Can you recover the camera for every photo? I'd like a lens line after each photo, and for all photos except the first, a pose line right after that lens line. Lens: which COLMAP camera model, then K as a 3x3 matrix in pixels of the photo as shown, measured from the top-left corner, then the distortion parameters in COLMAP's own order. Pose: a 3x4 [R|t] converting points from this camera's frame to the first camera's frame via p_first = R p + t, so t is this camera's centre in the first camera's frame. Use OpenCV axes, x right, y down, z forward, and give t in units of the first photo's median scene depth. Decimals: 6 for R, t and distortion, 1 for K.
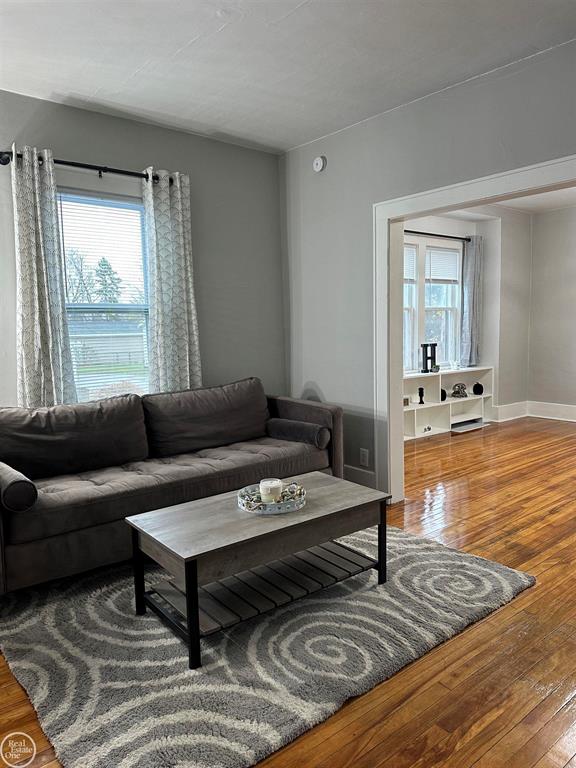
lens RADIAL K [[548.7, 0, 288.0], [0, 548.7, 384.0], [0, 0, 1]] dist [0.037932, -0.032723]
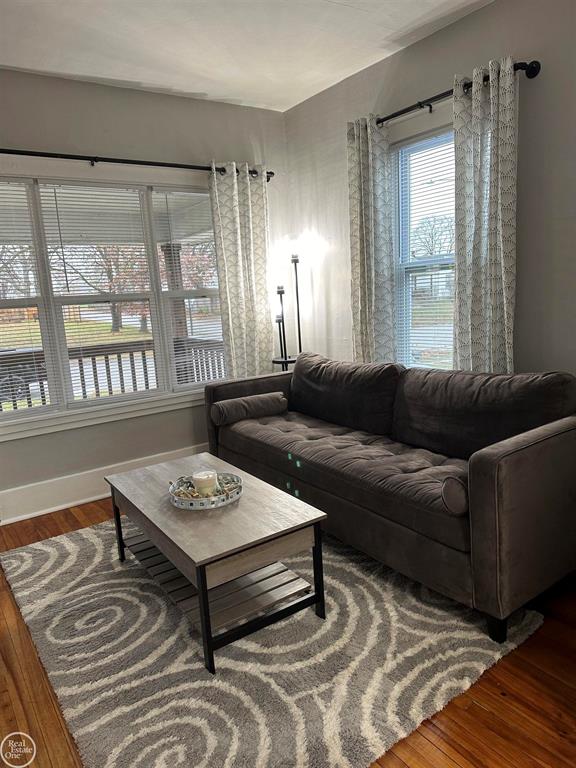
lens RADIAL K [[548.7, 0, 288.0], [0, 548.7, 384.0], [0, 0, 1]] dist [0.037932, -0.032723]
pose [[-0.080537, 0.198391, -0.976809, 0.632837], [-0.047333, 0.978125, 0.202561, -0.126583], [0.995627, 0.062549, -0.069385, 0.891687]]
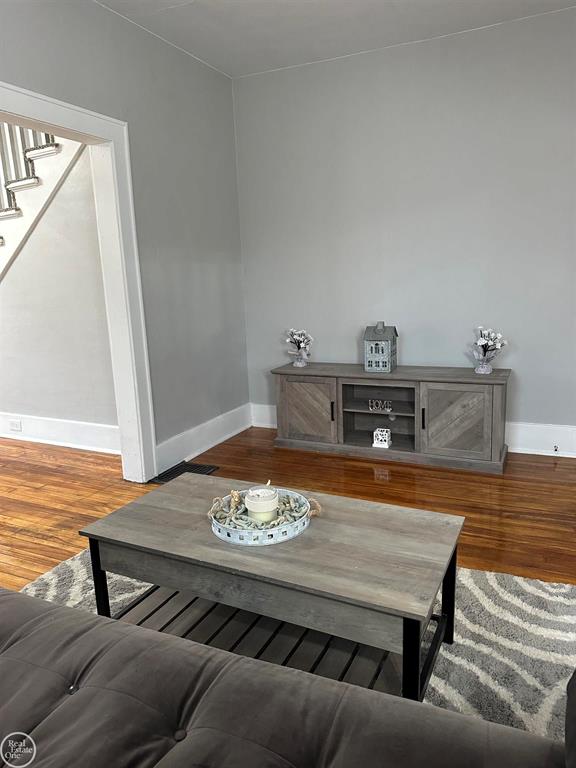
lens RADIAL K [[548.7, 0, 288.0], [0, 548.7, 384.0], [0, 0, 1]] dist [0.037932, -0.032723]
pose [[-0.427253, -0.152878, 0.891113, -0.480513], [0.141492, 0.962151, 0.232905, -0.082842], [-0.892992, 0.225595, -0.389451, 0.898000]]
